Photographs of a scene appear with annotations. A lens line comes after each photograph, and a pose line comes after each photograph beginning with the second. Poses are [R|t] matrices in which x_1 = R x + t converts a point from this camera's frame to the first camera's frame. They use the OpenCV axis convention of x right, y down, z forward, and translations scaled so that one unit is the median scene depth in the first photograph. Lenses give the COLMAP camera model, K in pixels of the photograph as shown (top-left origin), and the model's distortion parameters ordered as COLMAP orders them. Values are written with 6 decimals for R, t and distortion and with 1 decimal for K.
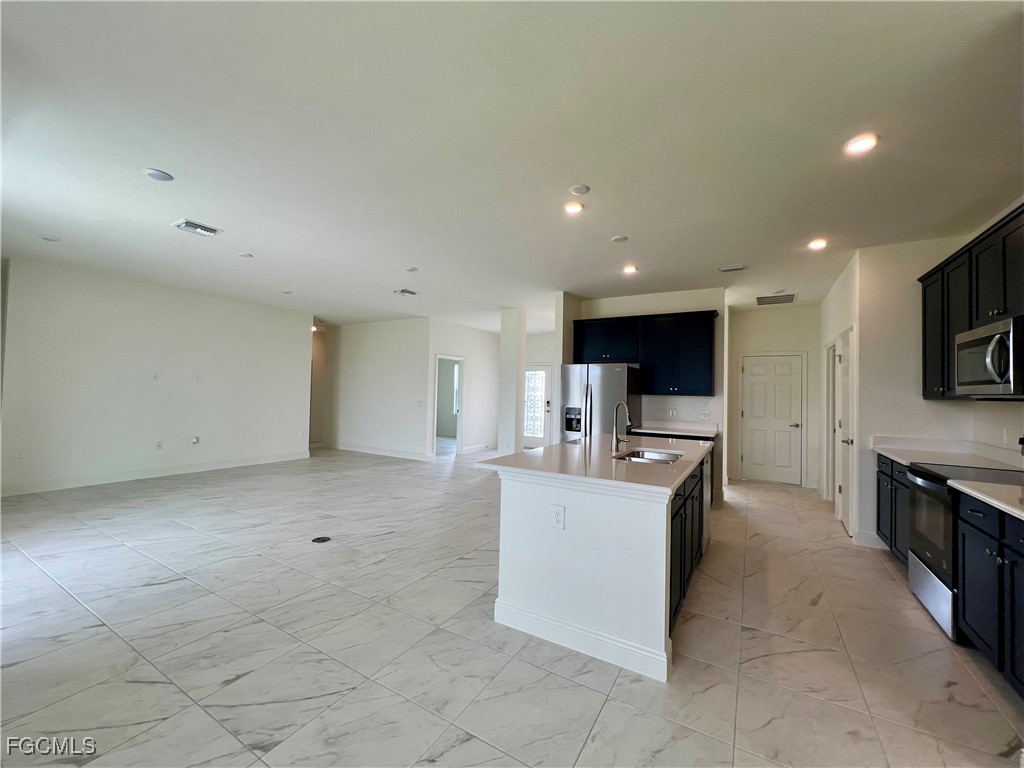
lens RADIAL K [[412.7, 0, 506.1], [0, 412.7, 380.0], [0, 0, 1]] dist [-0.002595, -0.000787]
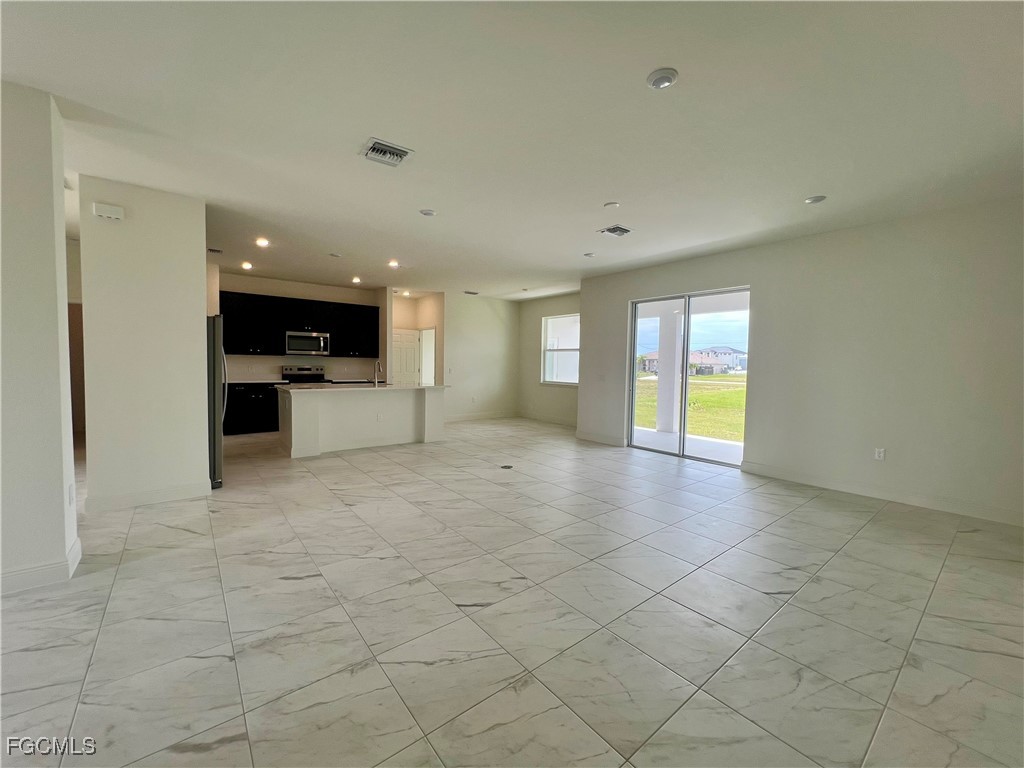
lens RADIAL K [[412.7, 0, 507.8], [0, 412.7, 384.9], [0, 0, 1]] dist [-0.002595, -0.000787]
pose [[-0.934248, -0.062748, 0.351061, -0.789870], [-0.053011, 0.997898, 0.037288, 0.040368], [-0.352662, 0.016226, -0.935610, 1.967717]]
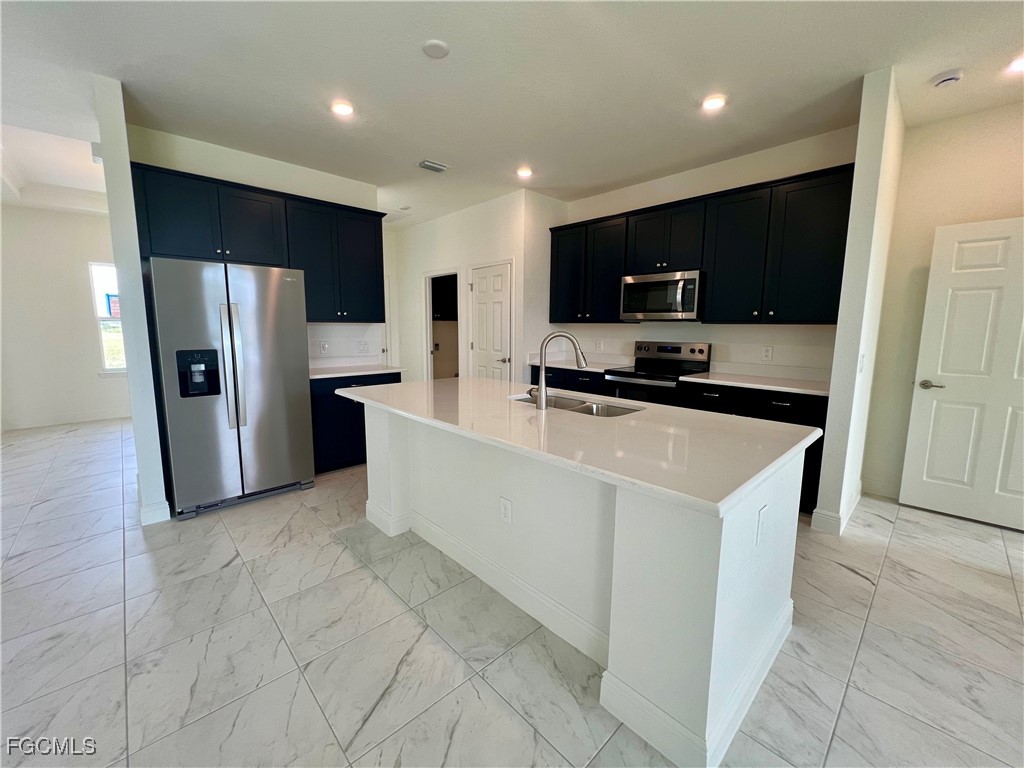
lens RADIAL K [[412.7, 0, 510.7], [0, 412.7, 382.2], [0, 0, 1]] dist [-0.002595, -0.000787]
pose [[0.270264, -0.155129, 0.950207, -0.276783], [-0.026319, 0.985375, 0.168356, 0.012505], [-0.962427, -0.070509, 0.262228, 0.636943]]
